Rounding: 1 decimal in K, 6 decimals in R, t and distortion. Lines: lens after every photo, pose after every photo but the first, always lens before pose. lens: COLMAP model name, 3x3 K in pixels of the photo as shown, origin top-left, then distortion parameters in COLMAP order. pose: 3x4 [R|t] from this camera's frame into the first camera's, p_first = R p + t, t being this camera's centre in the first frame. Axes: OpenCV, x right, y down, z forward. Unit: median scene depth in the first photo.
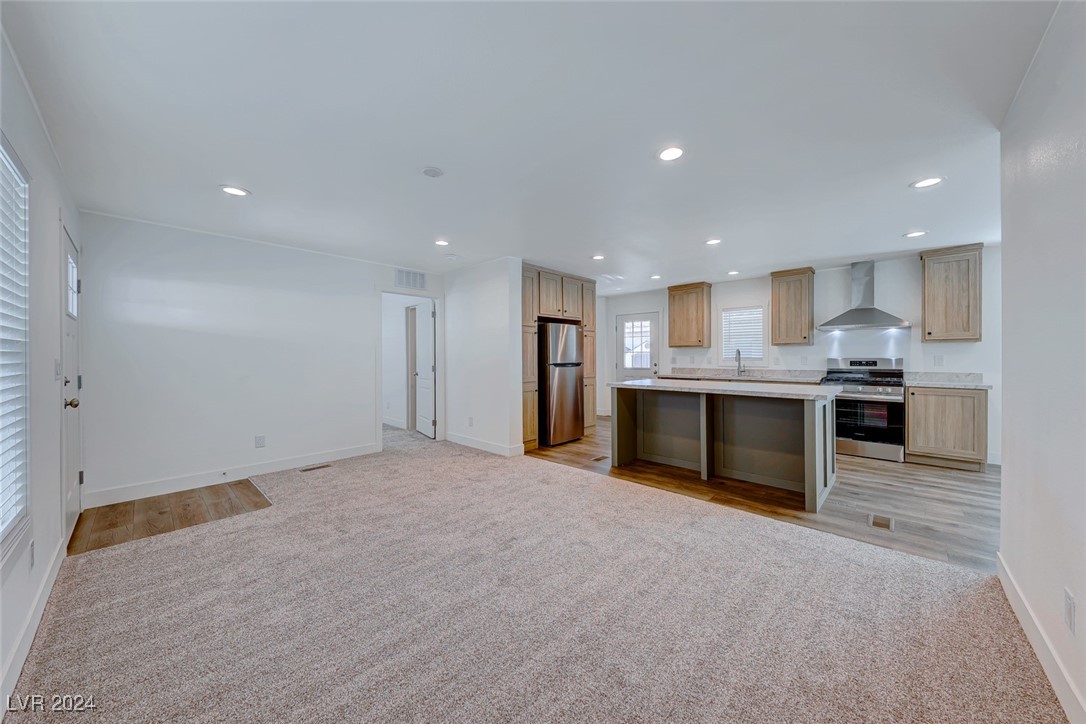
lens RADIAL K [[377.7, 0, 541.9], [0, 377.7, 361.4], [0, 0, 1]] dist [0.001421, -0.000240]
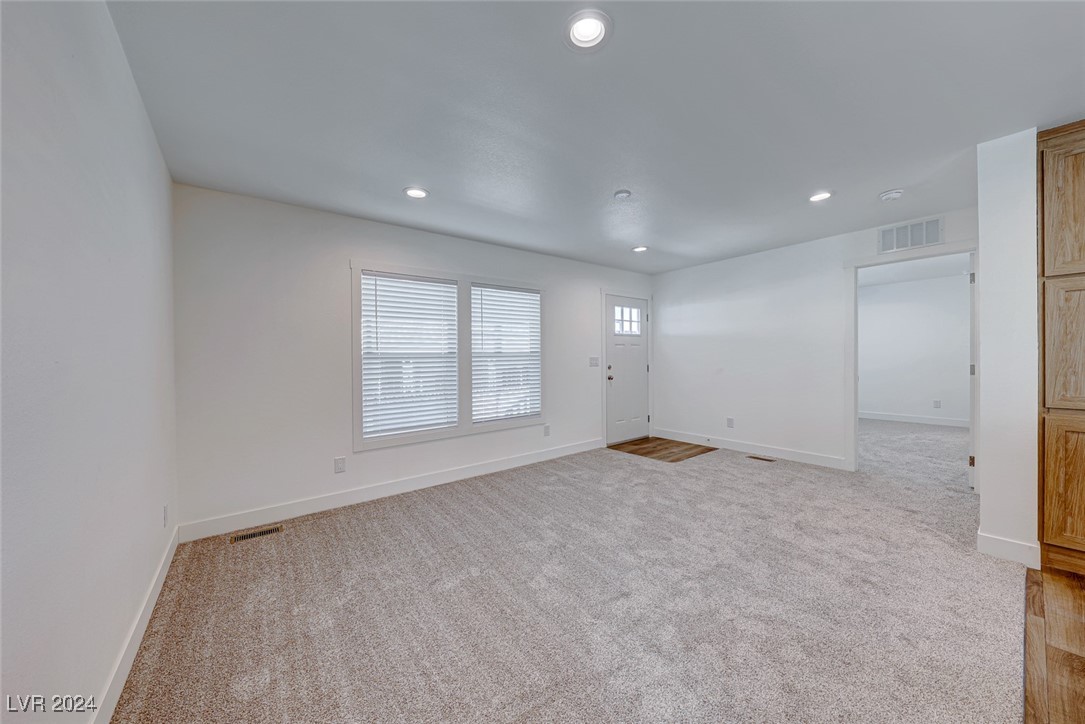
lens RADIAL K [[377.3, 0, 535.5], [0, 377.3, 356.0], [0, 0, 1]] dist [0.001421, -0.000240]
pose [[-0.173051, 0.003082, -0.984908, 0.548054], [0.011394, 0.999934, 0.001127, -0.012527], [0.984847, -0.011027, -0.173075, 0.562310]]
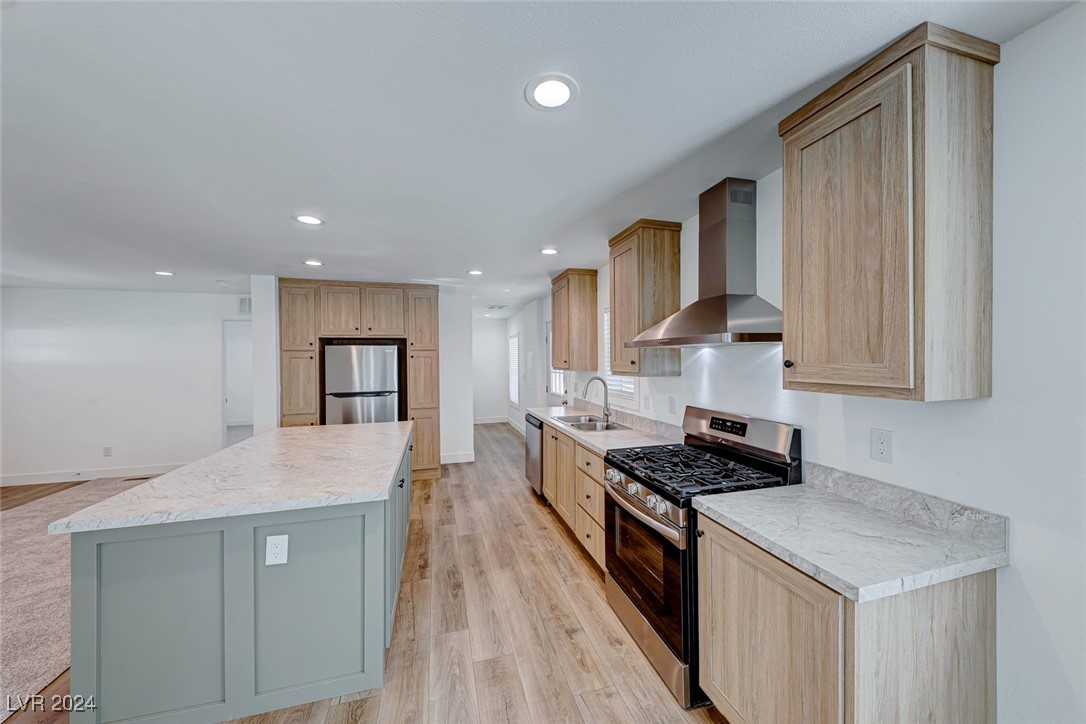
lens RADIAL K [[377.7, 0, 543.0], [0, 377.7, 364.0], [0, 0, 1]] dist [0.001421, -0.000240]
pose [[0.857041, 0.003248, -0.515238, 1.076857], [-0.000549, 0.999985, 0.005391, -0.080209], [0.515248, -0.004338, 0.857030, 0.640331]]
